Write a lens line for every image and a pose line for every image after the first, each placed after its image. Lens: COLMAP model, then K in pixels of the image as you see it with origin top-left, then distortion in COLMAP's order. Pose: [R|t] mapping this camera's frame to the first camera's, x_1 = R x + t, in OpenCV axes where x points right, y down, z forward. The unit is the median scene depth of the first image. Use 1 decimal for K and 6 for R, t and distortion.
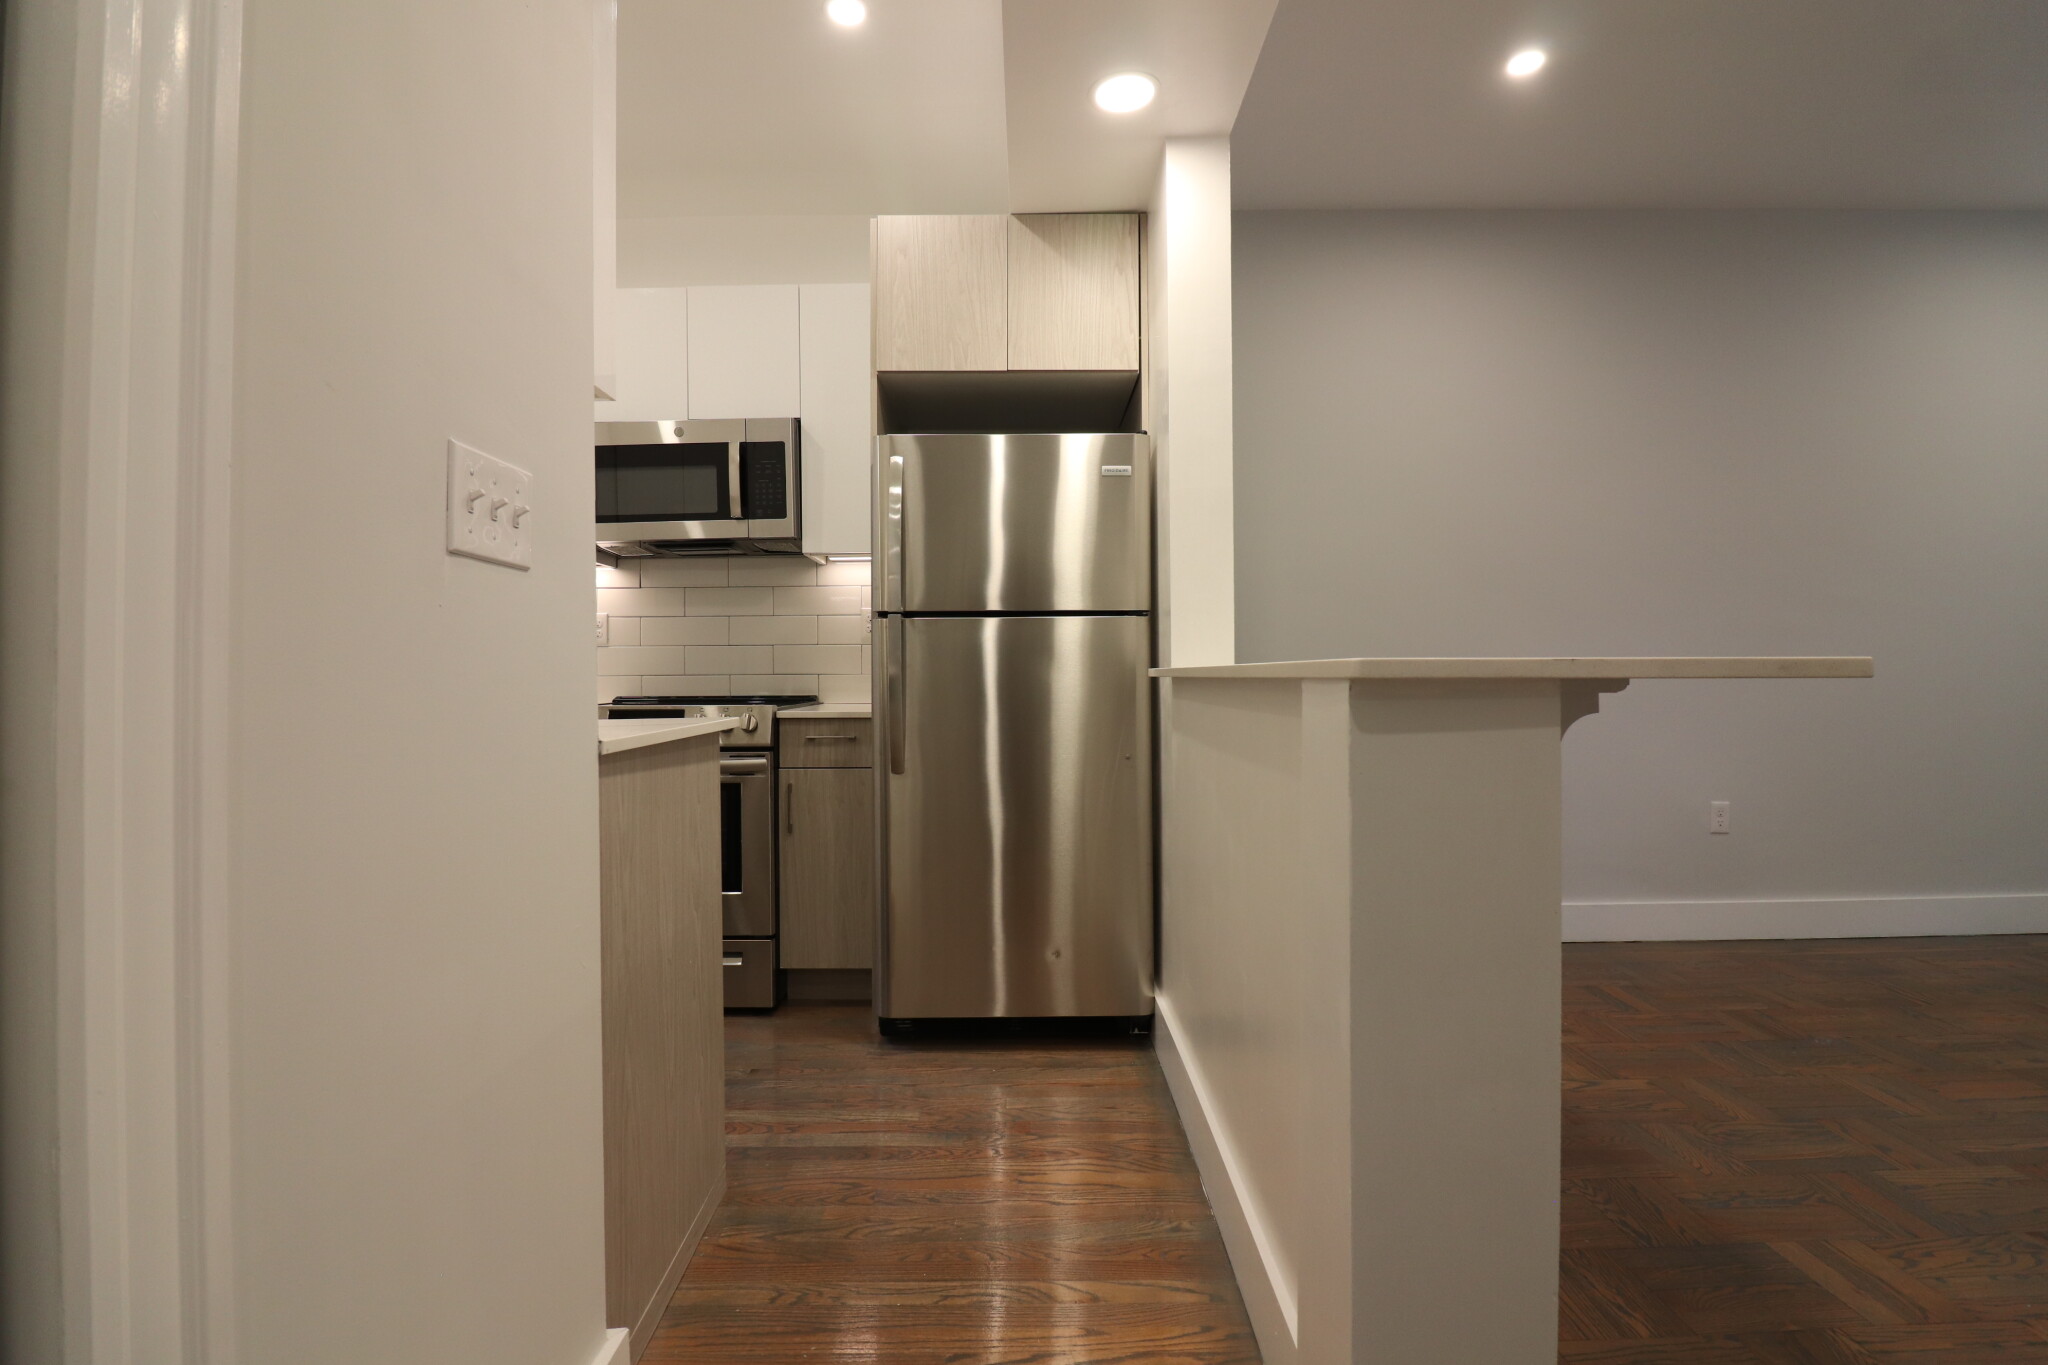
lens RADIAL K [[947.0, 0, 1010.9], [0, 947.0, 667.4], [0, 0, 1]] dist [-0.008764, -0.007568]
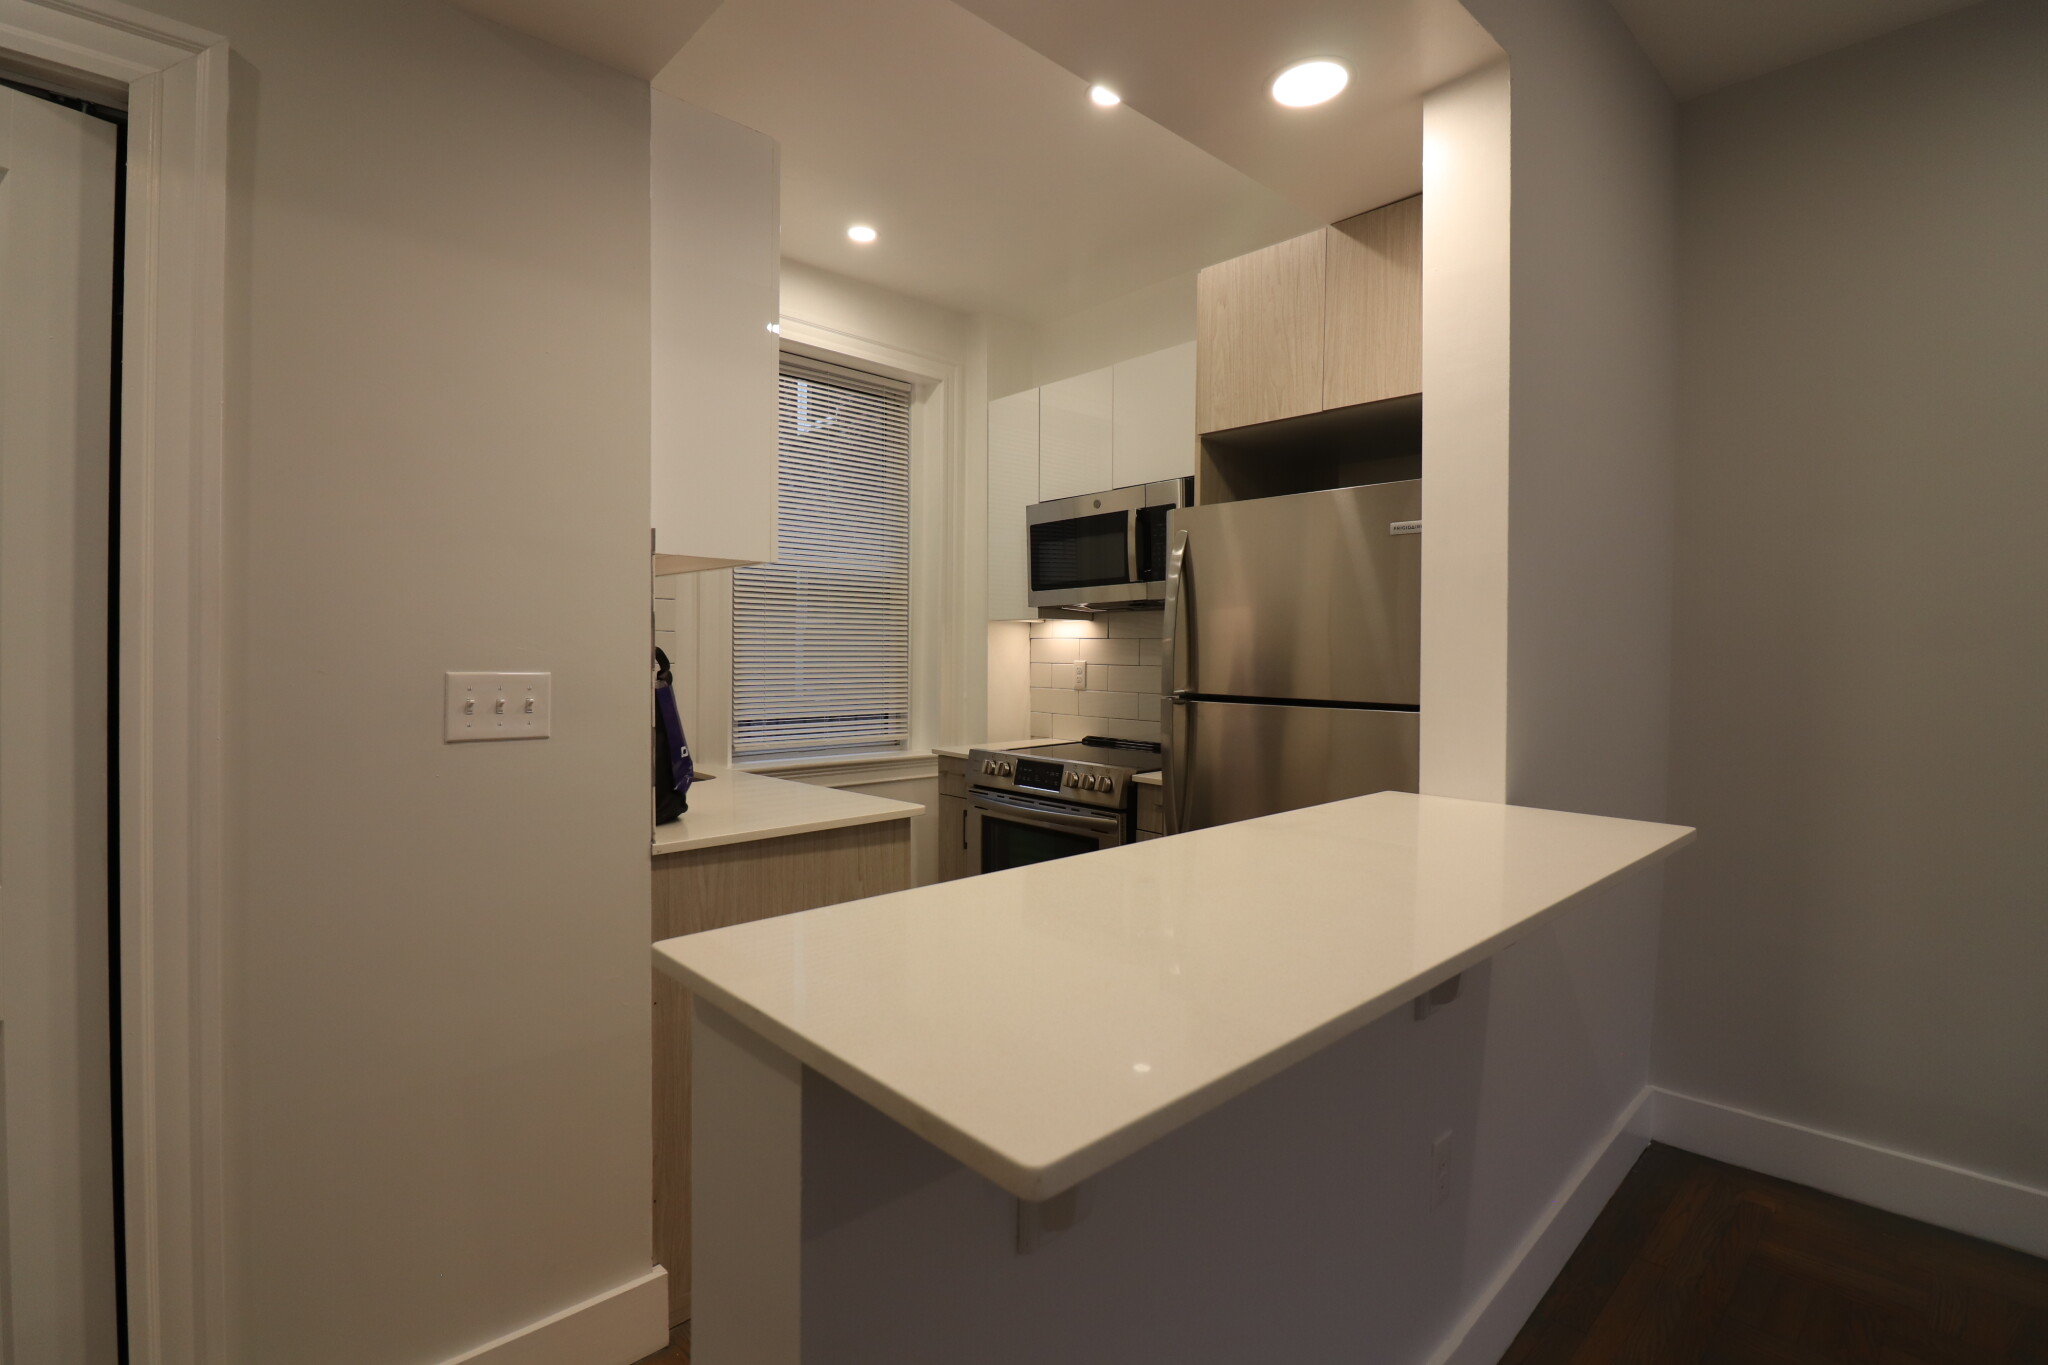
lens RADIAL K [[947.0, 0, 1010.9], [0, 947.0, 667.4], [0, 0, 1]] dist [-0.008764, -0.007568]
pose [[0.691771, 0.024151, -0.721713, 0.424424], [-0.006500, 0.999608, 0.027220, -0.103052], [0.722087, -0.014139, 0.691657, 0.199365]]
